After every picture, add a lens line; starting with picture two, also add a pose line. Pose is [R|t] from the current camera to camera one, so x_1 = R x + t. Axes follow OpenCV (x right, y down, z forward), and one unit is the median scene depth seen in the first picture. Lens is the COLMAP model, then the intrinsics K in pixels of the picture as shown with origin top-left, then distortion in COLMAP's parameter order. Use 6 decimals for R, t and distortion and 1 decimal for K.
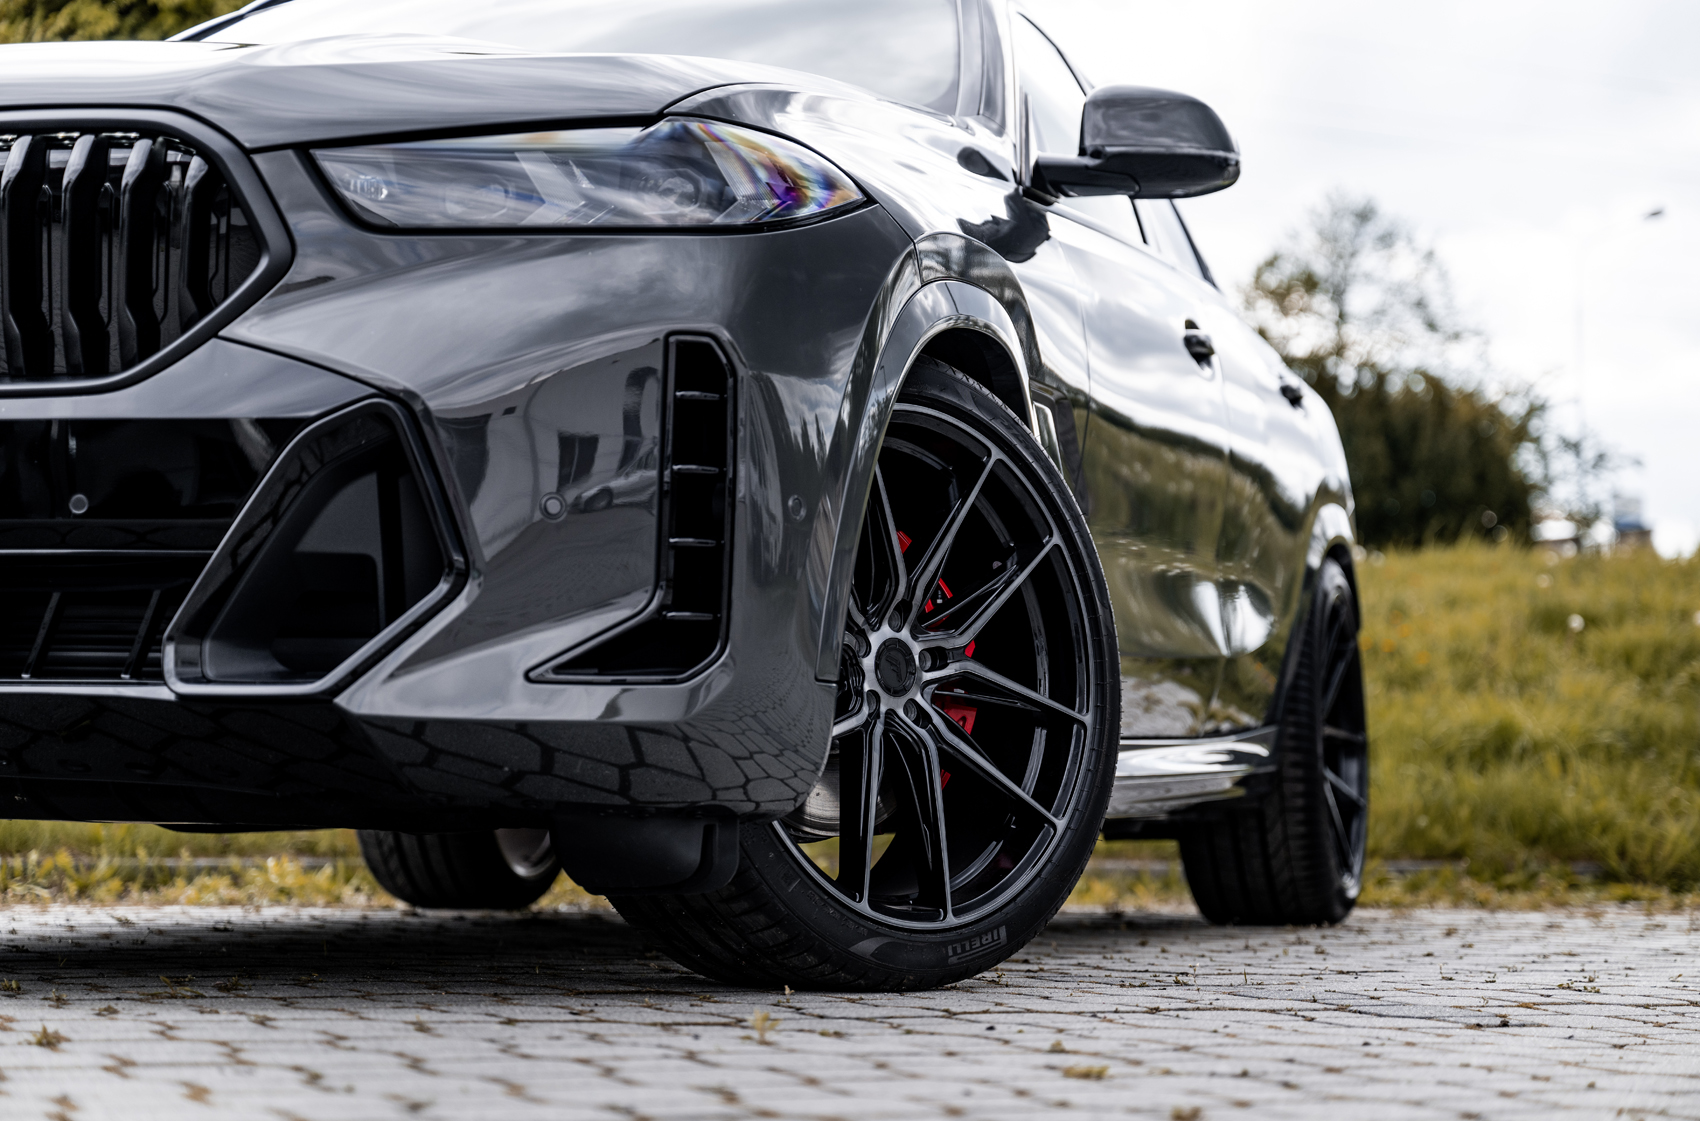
lens RADIAL K [[3337.2, 0, 850.0], [0, 3337.2, 560.5], [0, 0, 1]] dist [0.021518, -0.177989]
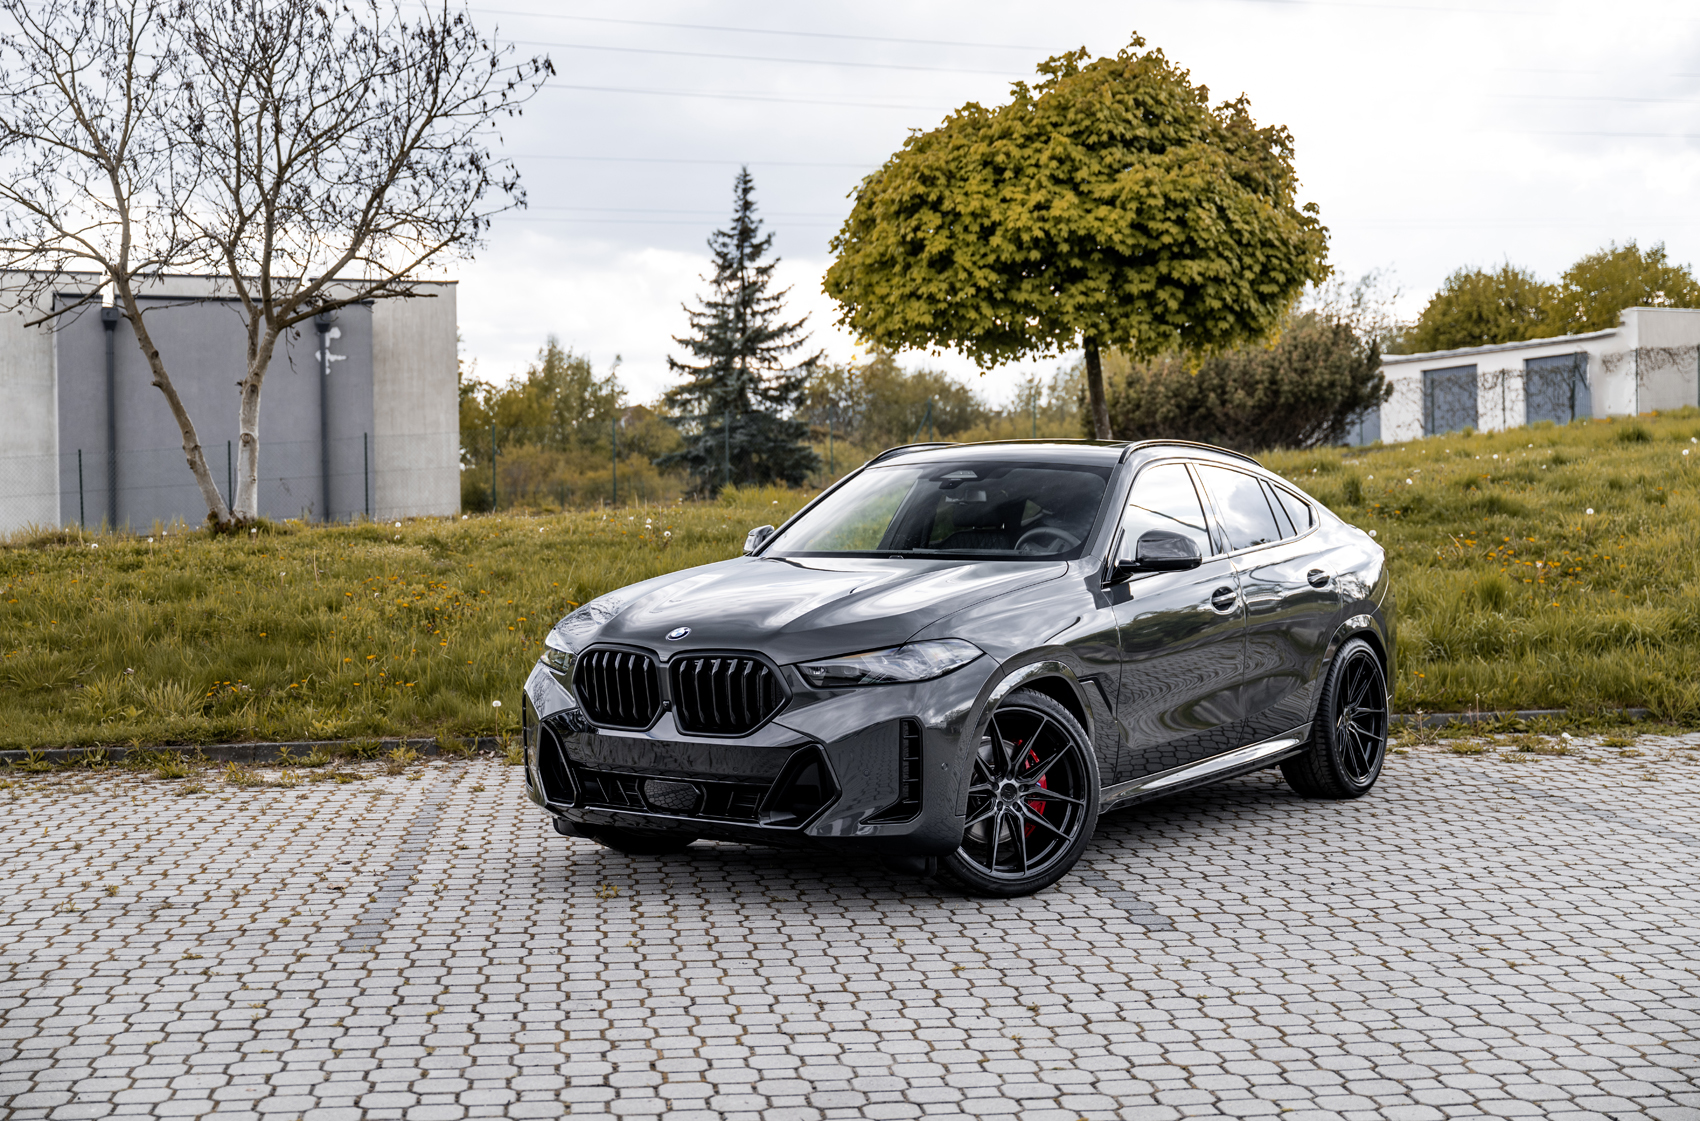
lens RADIAL K [[2174.2, 0, 850.0], [0, 2174.2, 560.5], [0, 0, 1]] dist [0.015920, -0.018186]
pose [[0.949713, -0.012890, -0.312857, 0.484155], [0.045023, 0.994391, 0.095701, -0.363866], [0.309869, -0.104974, 0.944966, -0.881679]]
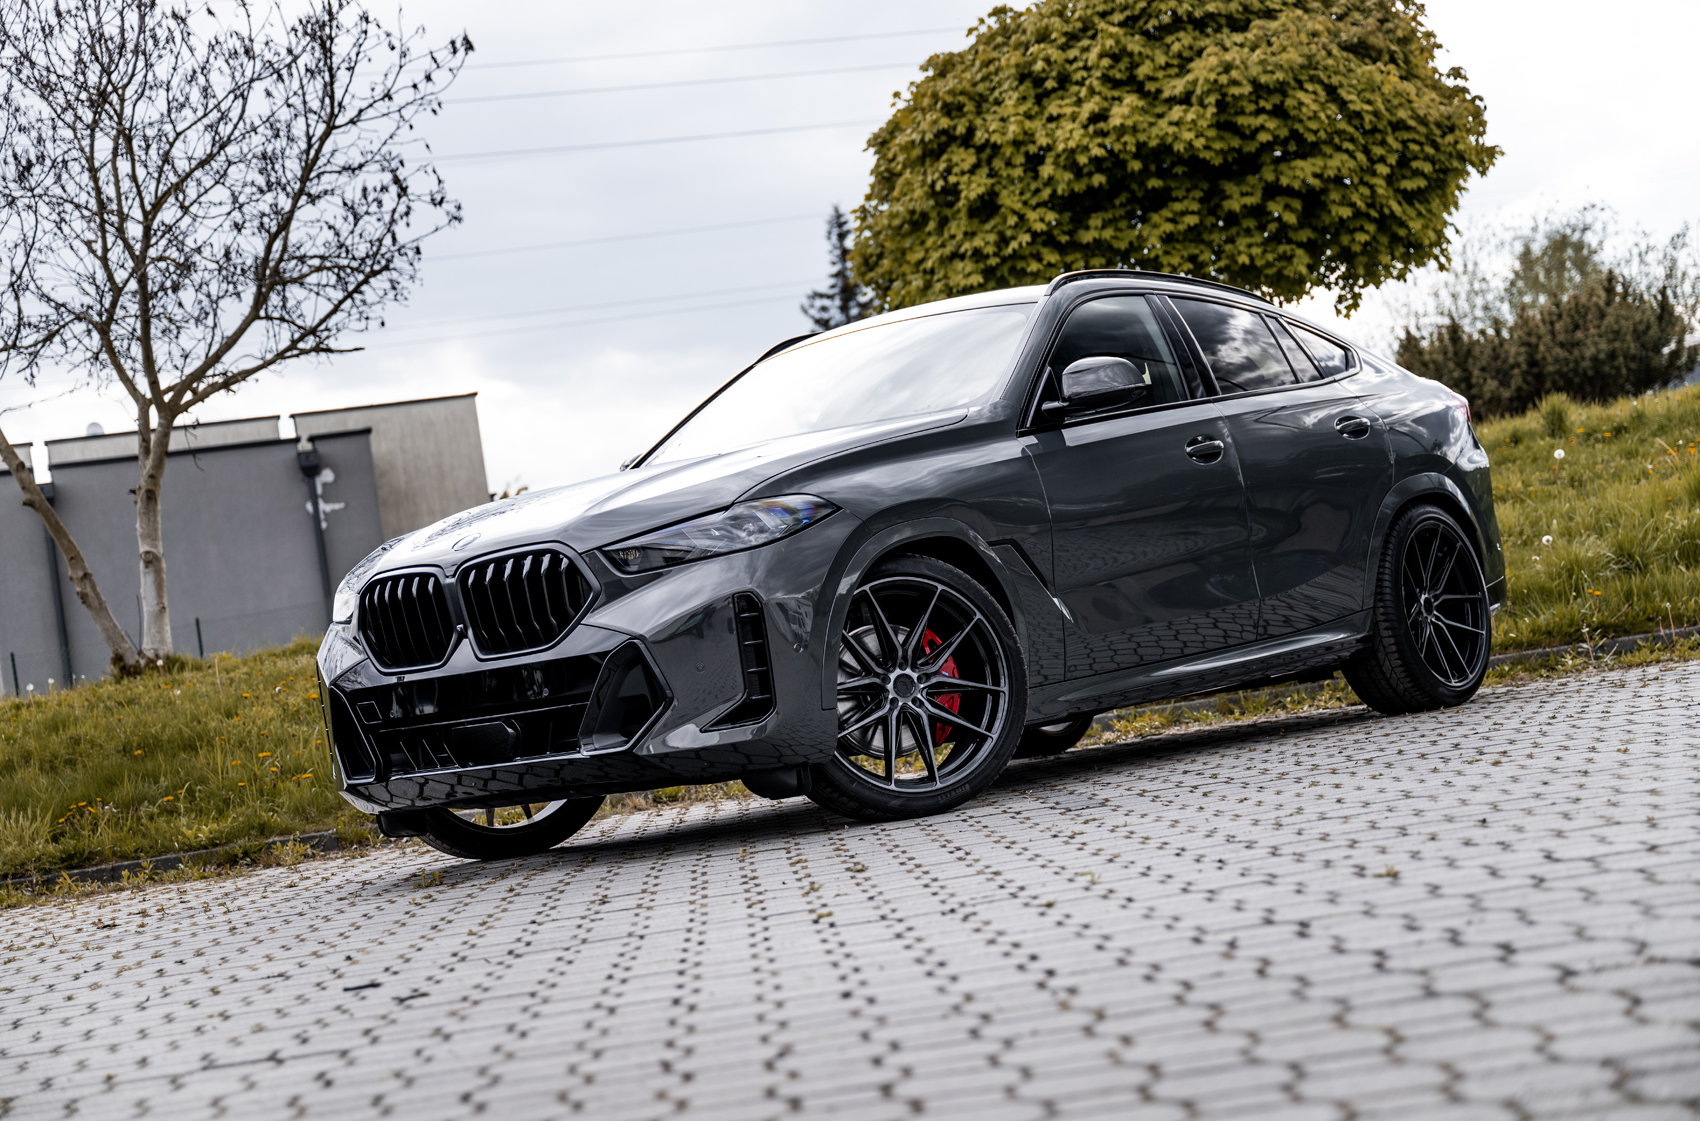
lens RADIAL K [[2846.1, 0, 850.0], [0, 2846.1, 560.5], [0, 0, 1]] dist [0.018897, 0.102409]
pose [[0.911659, -0.159900, -0.378562, 0.747048], [0.183466, 0.982662, 0.026762, -0.115594], [0.367719, -0.093851, 0.925189, -0.891437]]
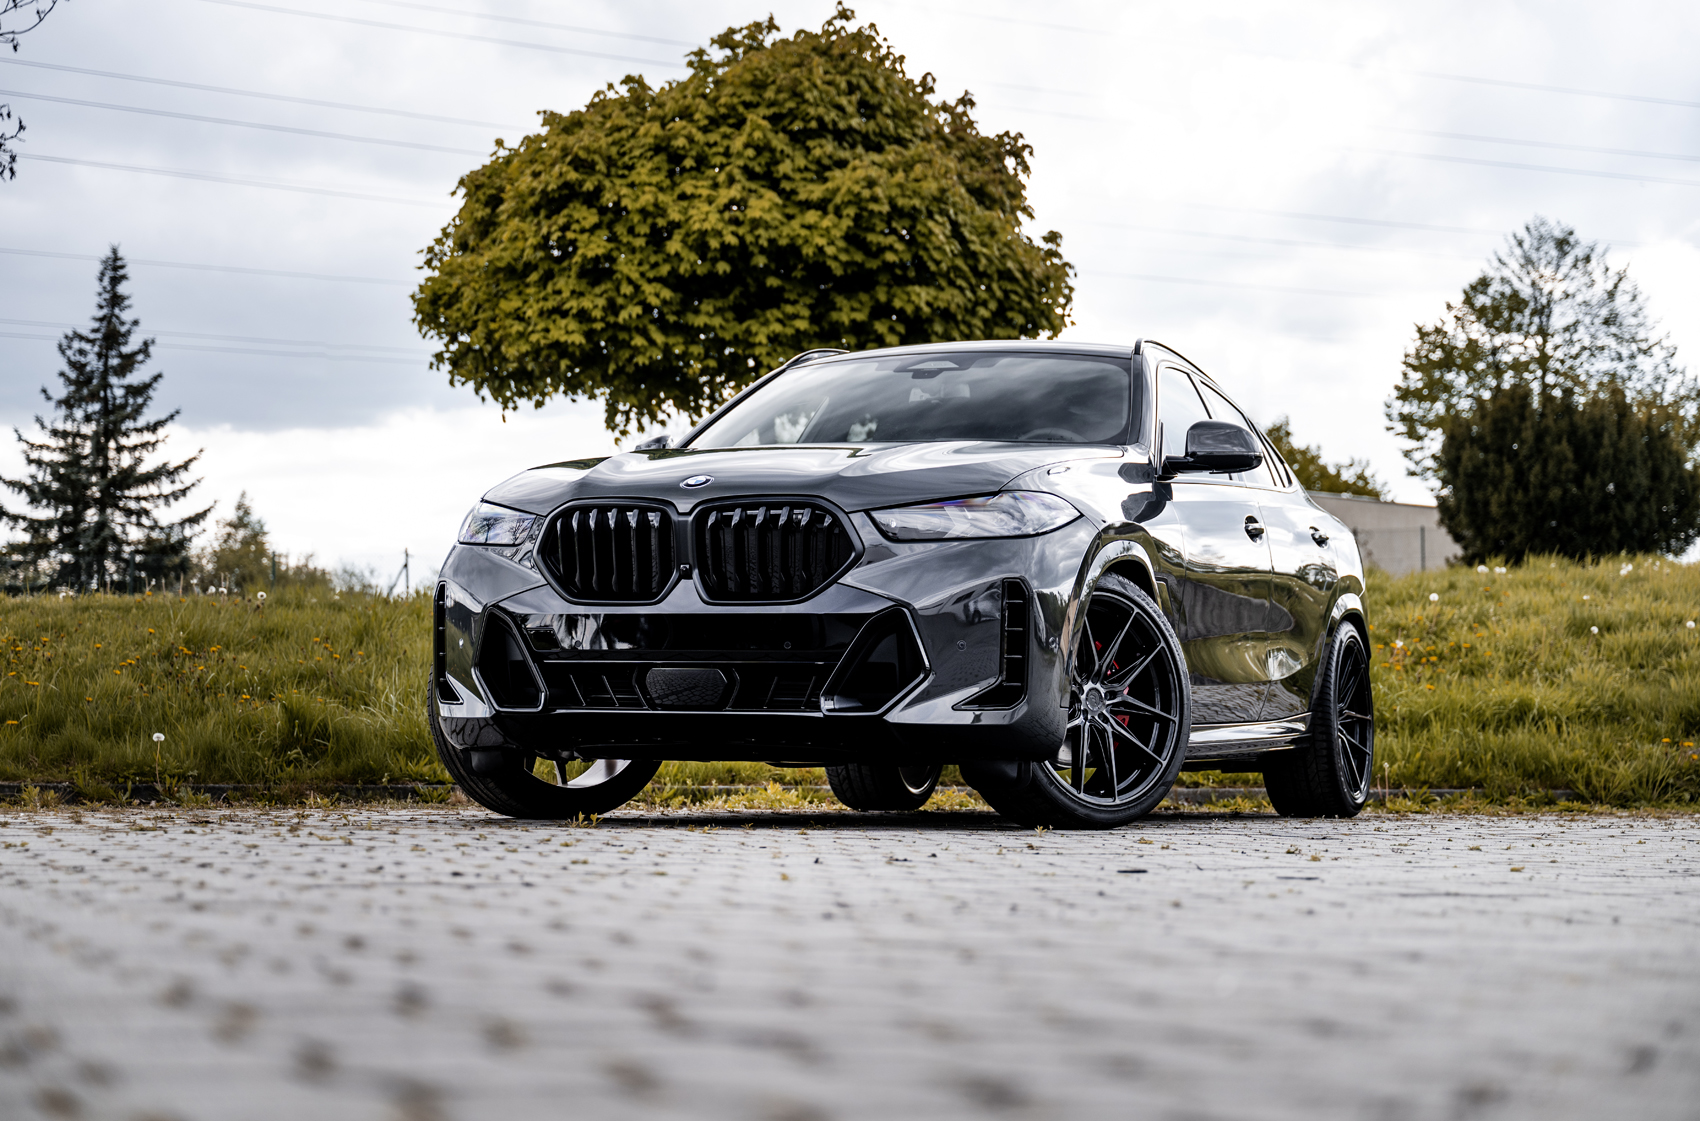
lens RADIAL K [[2937.0, 0, 850.0], [0, 2937.0, 560.5], [0, 0, 1]] dist [-0.003179, 0.184685]
pose [[0.995698, -0.007583, -0.092343, 0.033447], [0.008329, 0.999936, 0.007693, -0.084381], [0.092278, -0.008429, 0.995698, -1.116182]]
